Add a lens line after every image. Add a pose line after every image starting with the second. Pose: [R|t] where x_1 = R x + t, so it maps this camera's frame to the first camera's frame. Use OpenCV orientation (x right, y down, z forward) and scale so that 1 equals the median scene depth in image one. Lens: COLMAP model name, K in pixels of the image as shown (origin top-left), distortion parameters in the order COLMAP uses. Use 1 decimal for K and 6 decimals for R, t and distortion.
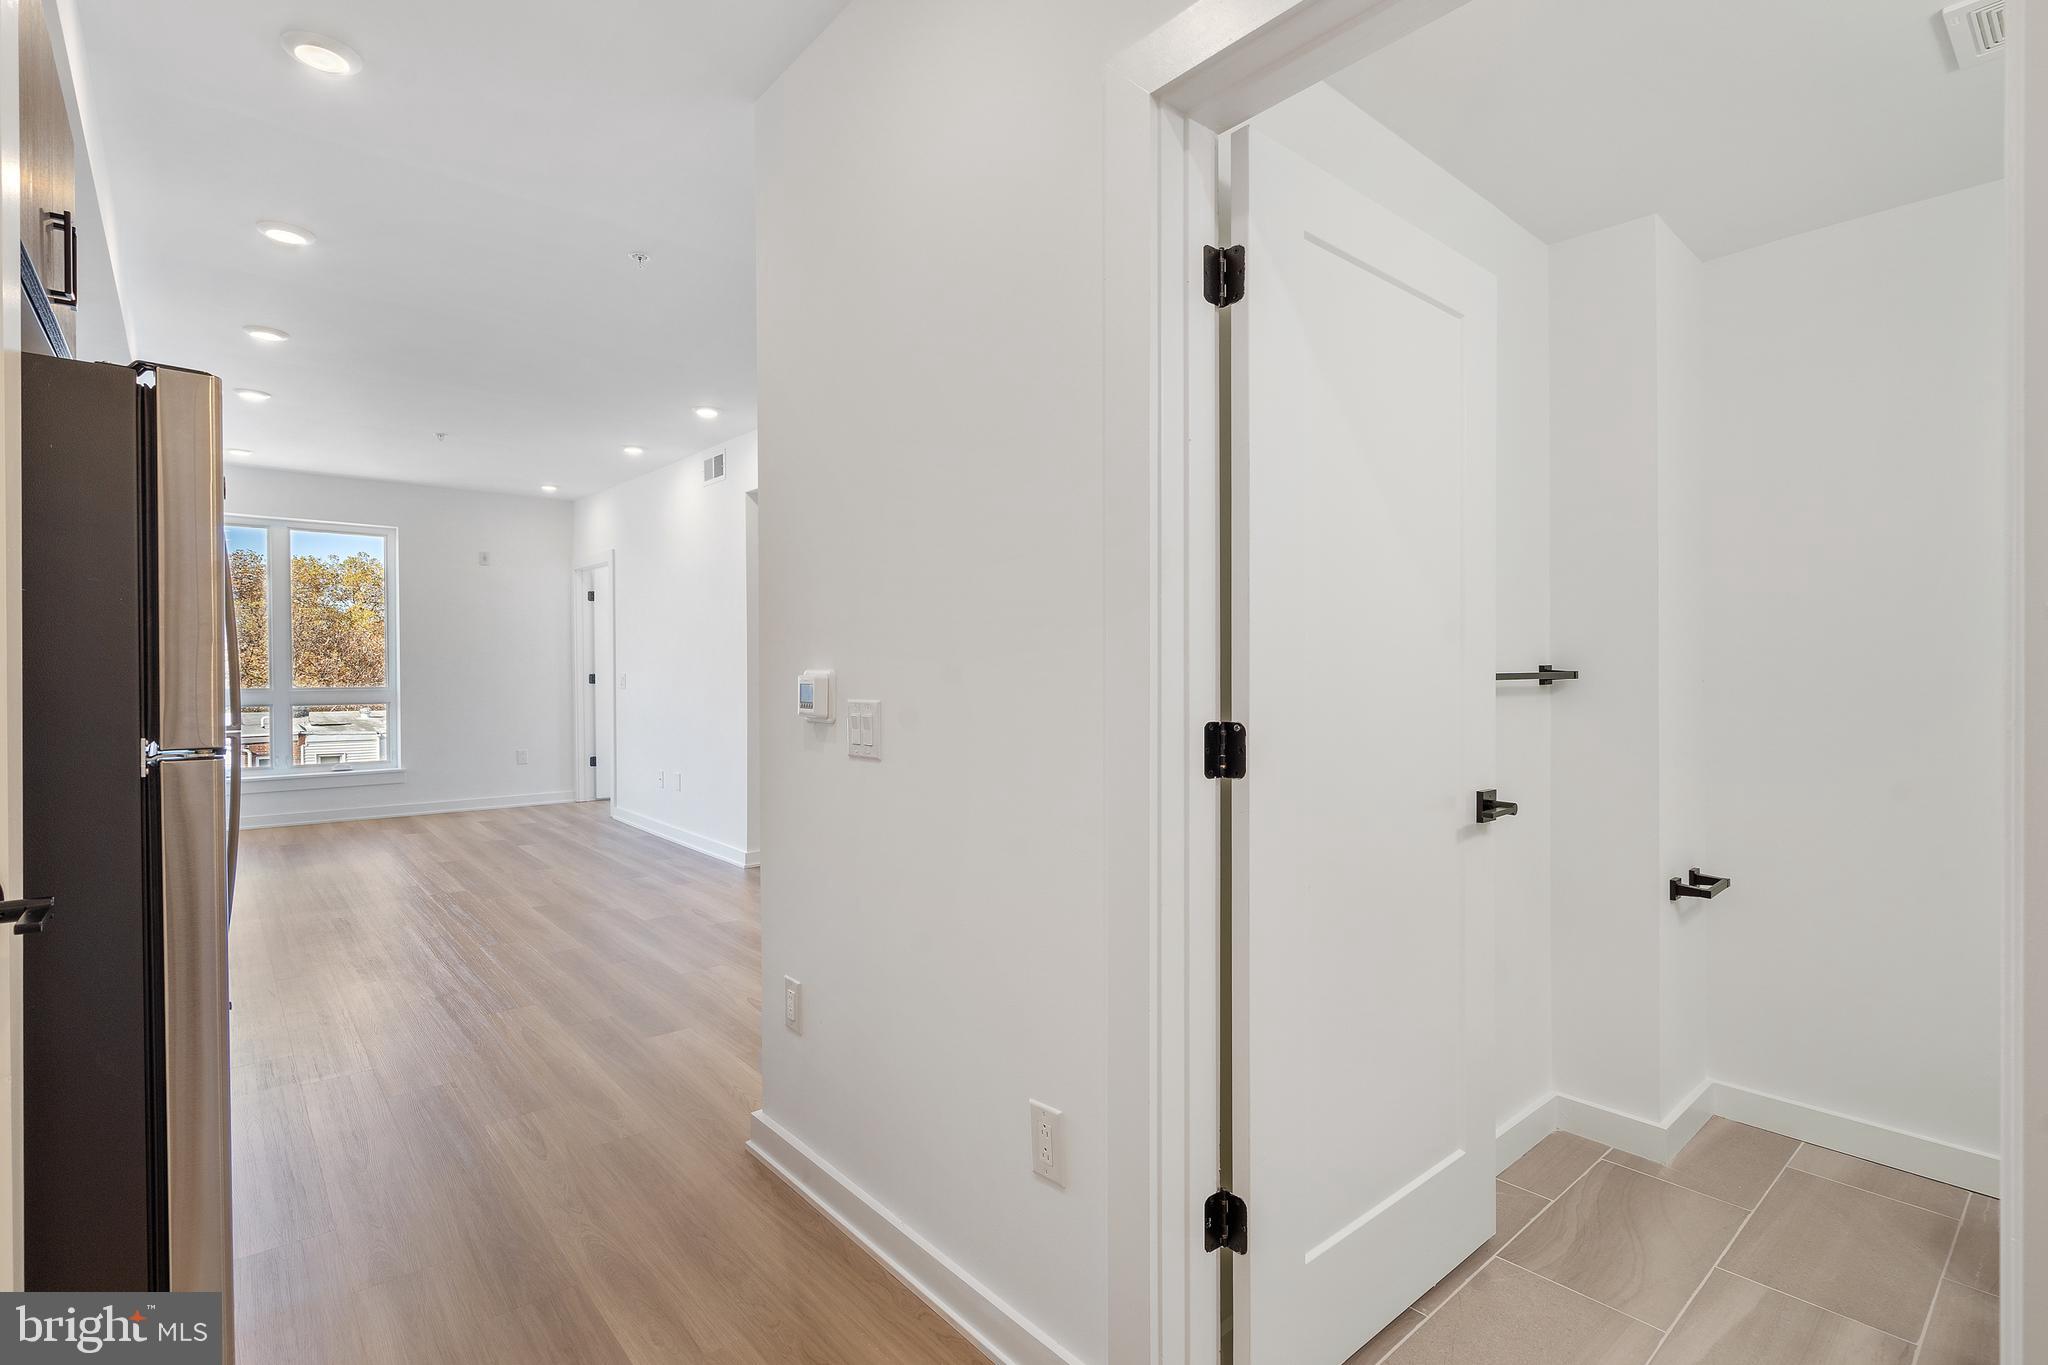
lens RADIAL K [[967.6, 0, 1031.5], [0, 967.6, 687.4], [0, 0, 1]] dist [-0.003203, 0.005277]
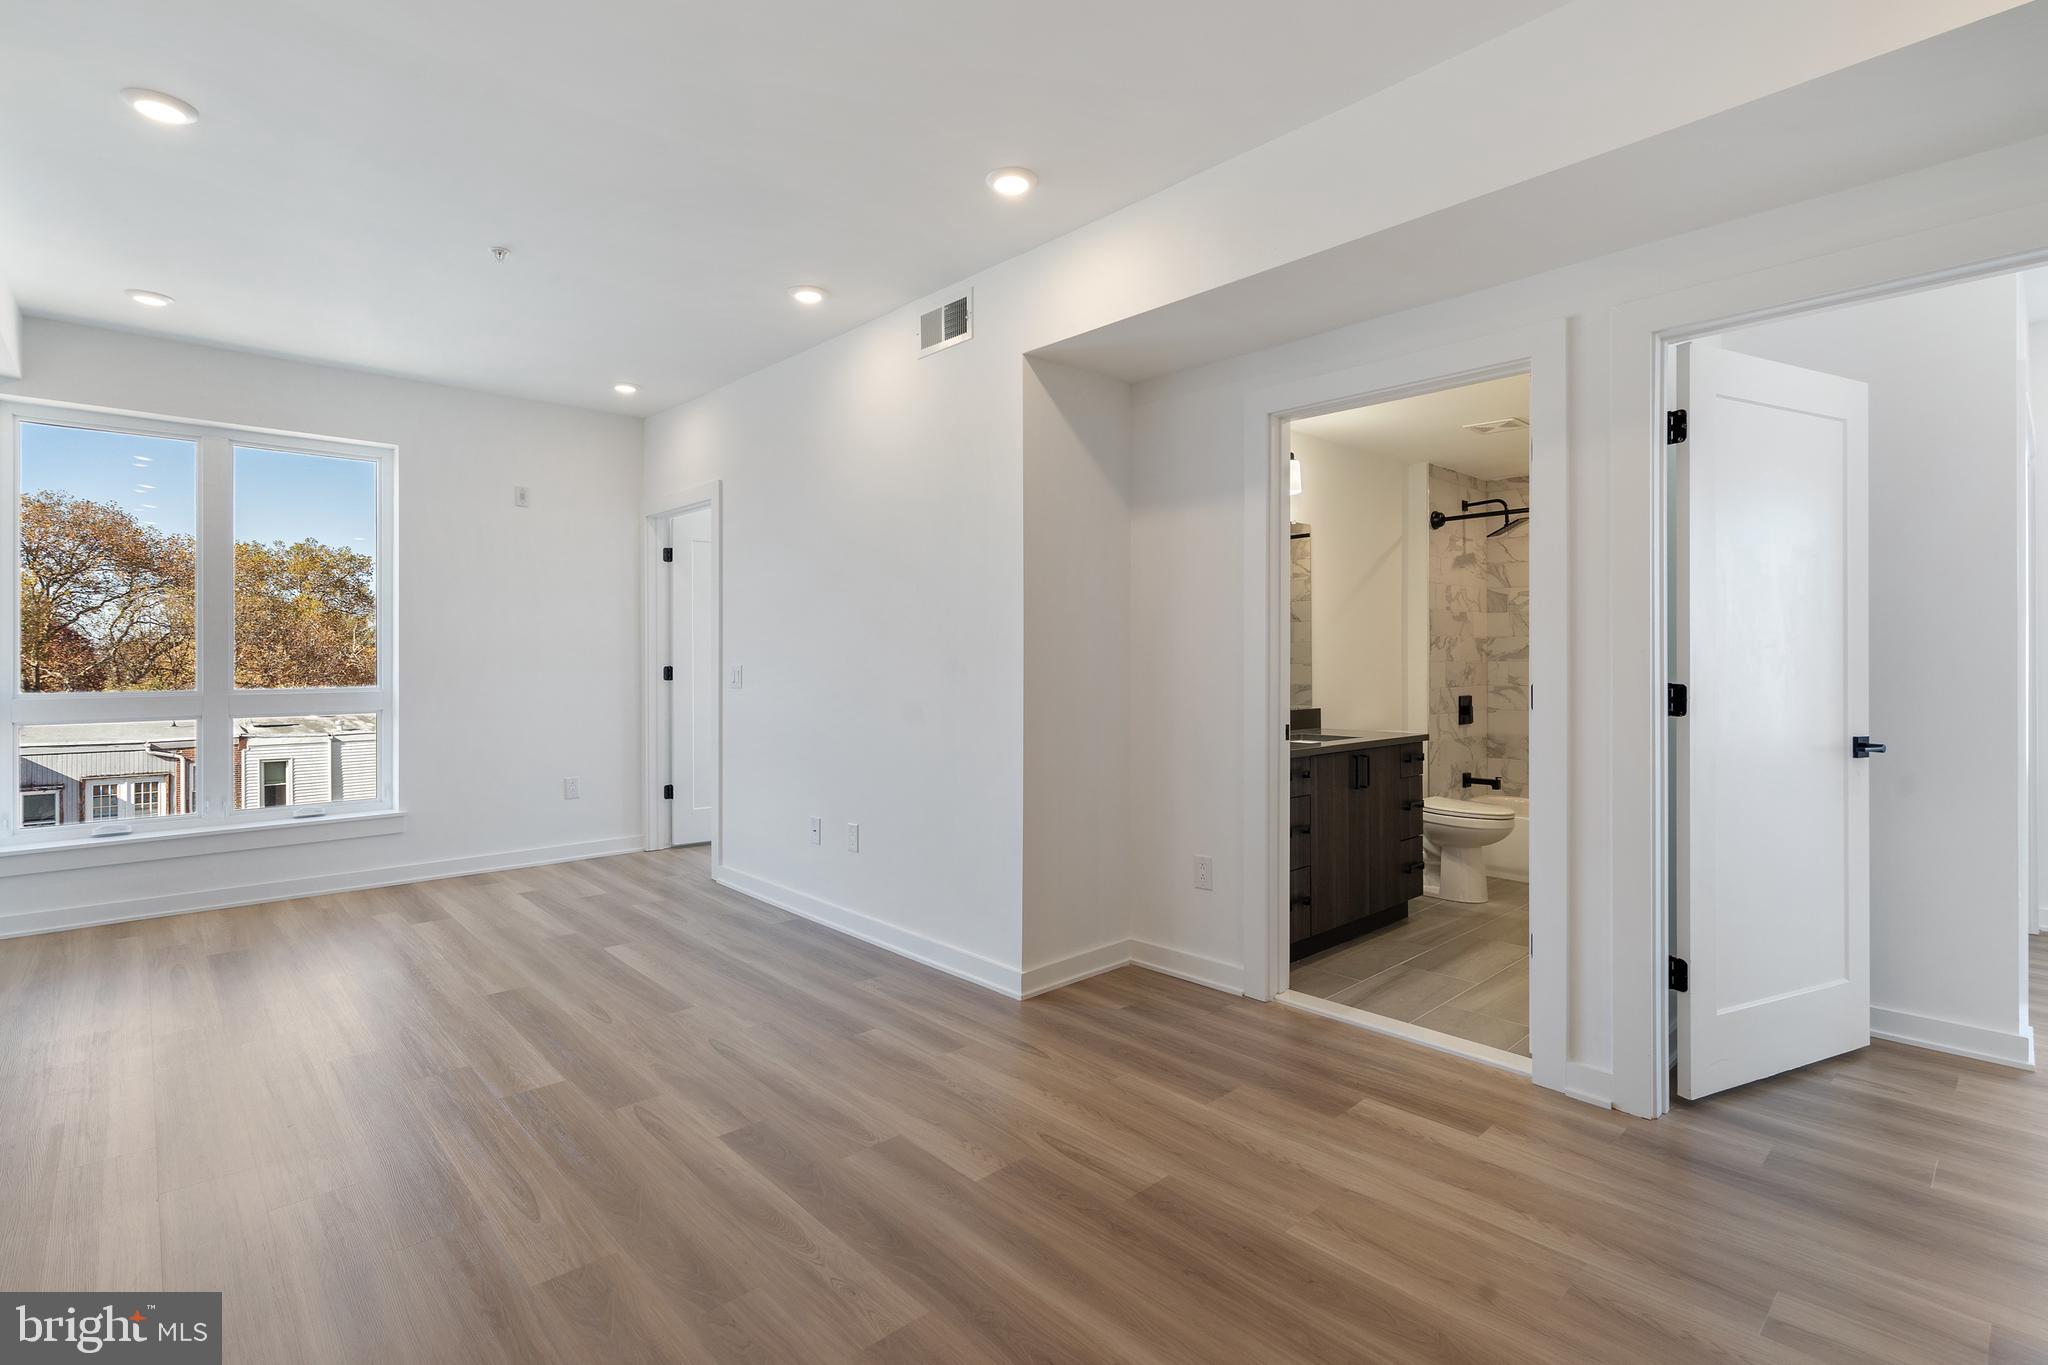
lens RADIAL K [[967.6, 0, 993.9], [0, 967.6, 659.8], [0, 0, 1]] dist [-0.003203, 0.005277]
pose [[0.999893, -0.002886, 0.014337, -0.248436], [0.003189, 0.999771, -0.021139, -0.003456], [-0.014273, 0.021183, 0.999674, 0.324364]]
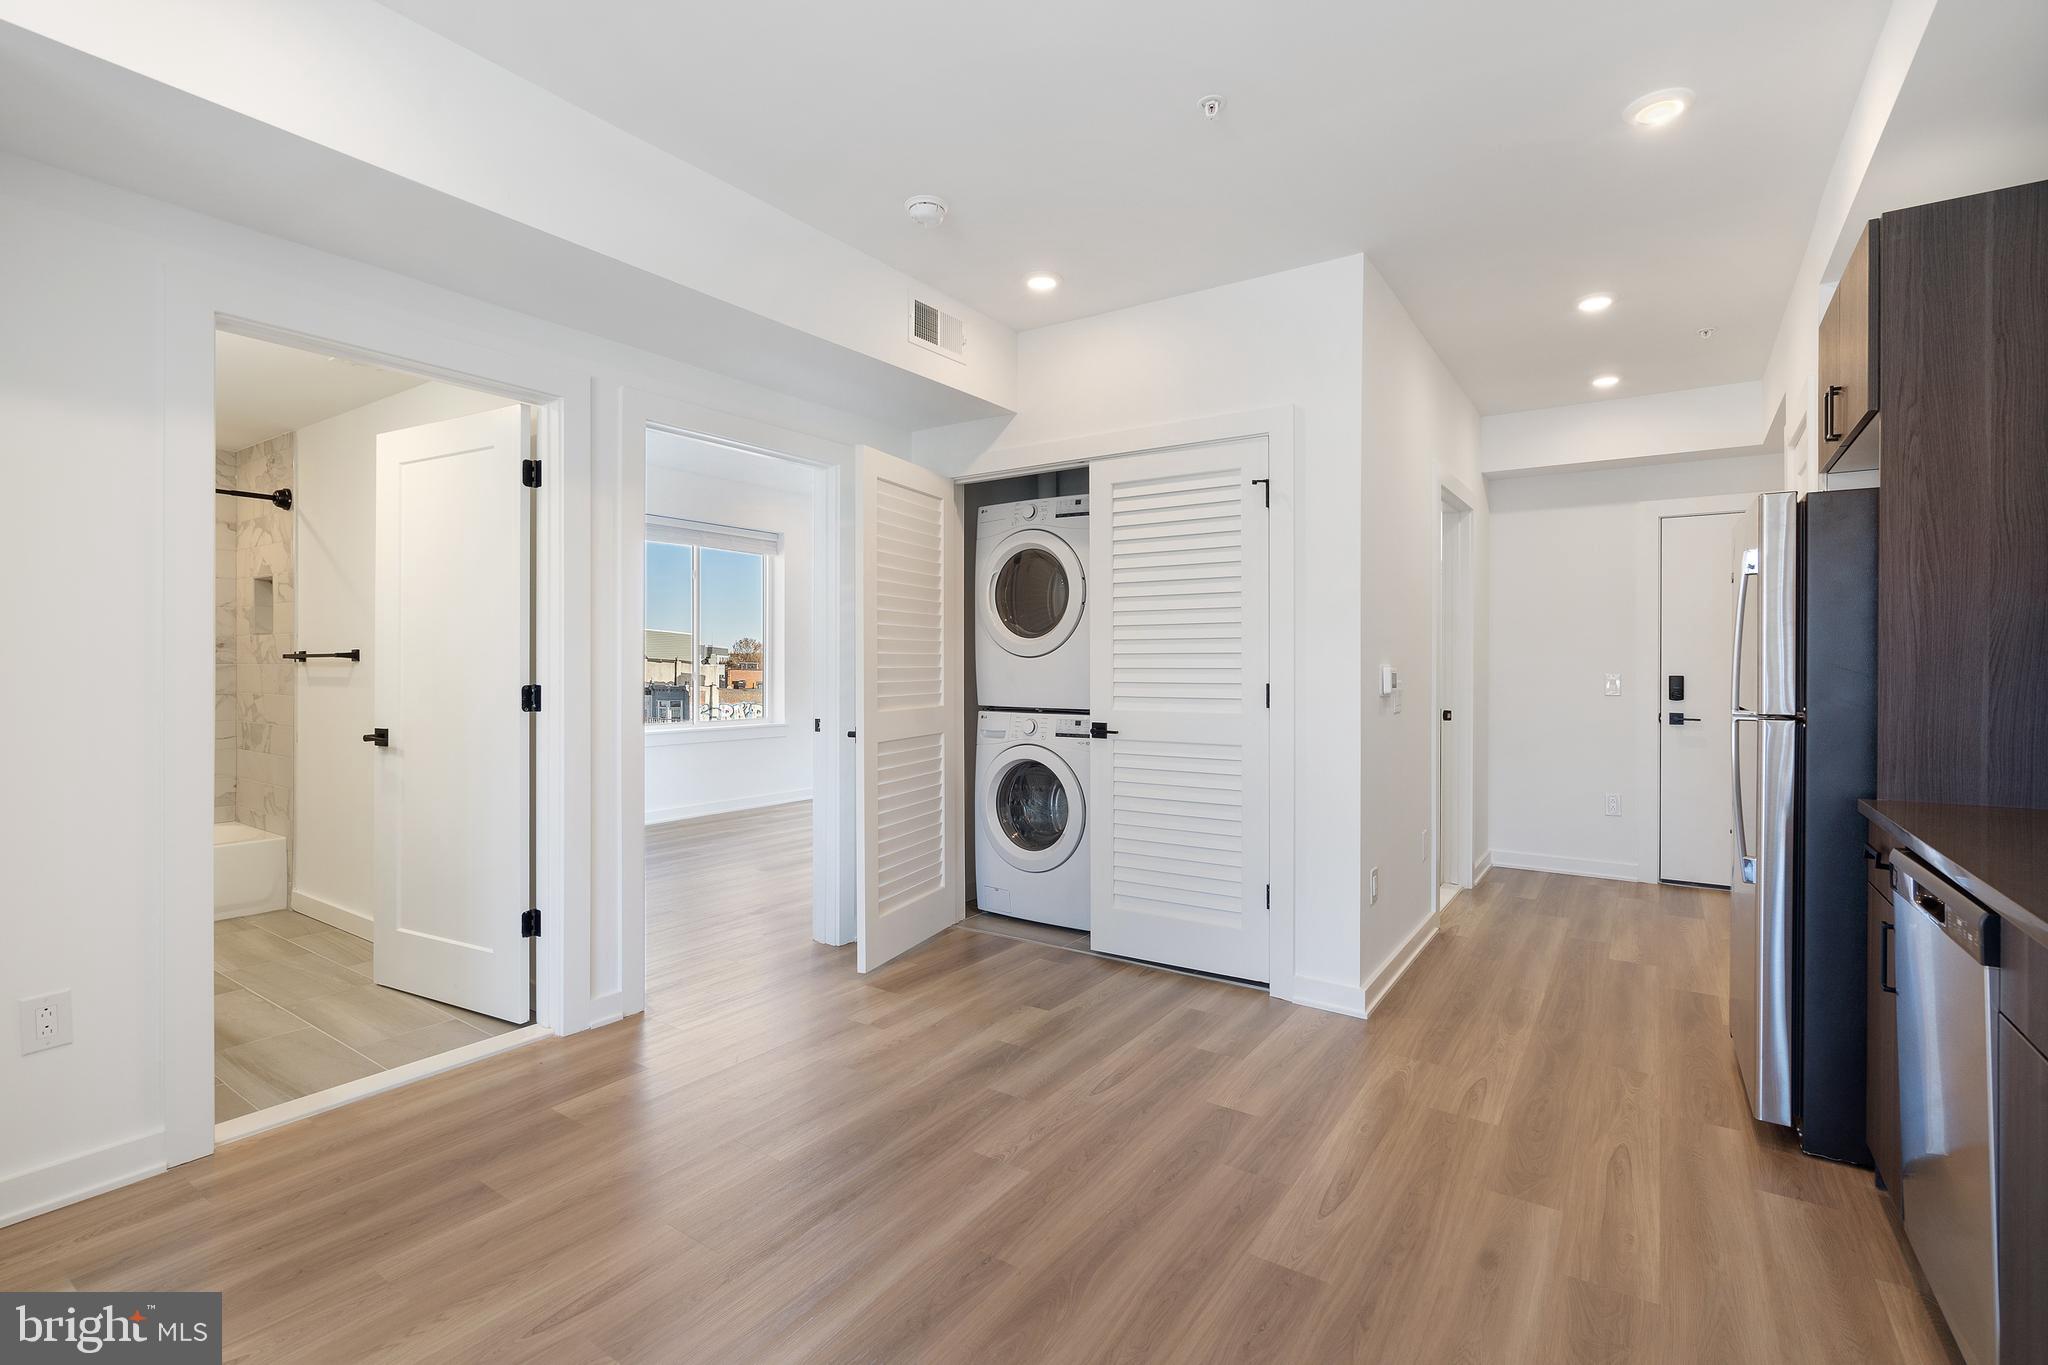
lens RADIAL K [[967.6, 0, 992.6], [0, 967.6, 669.2], [0, 0, 1]] dist [-0.003203, 0.005277]
pose [[-0.256577, -0.003785, 0.966516, -0.477360], [0.014867, 0.999859, 0.007862, -0.008758], [-0.966409, 0.016387, -0.256484, 0.602087]]
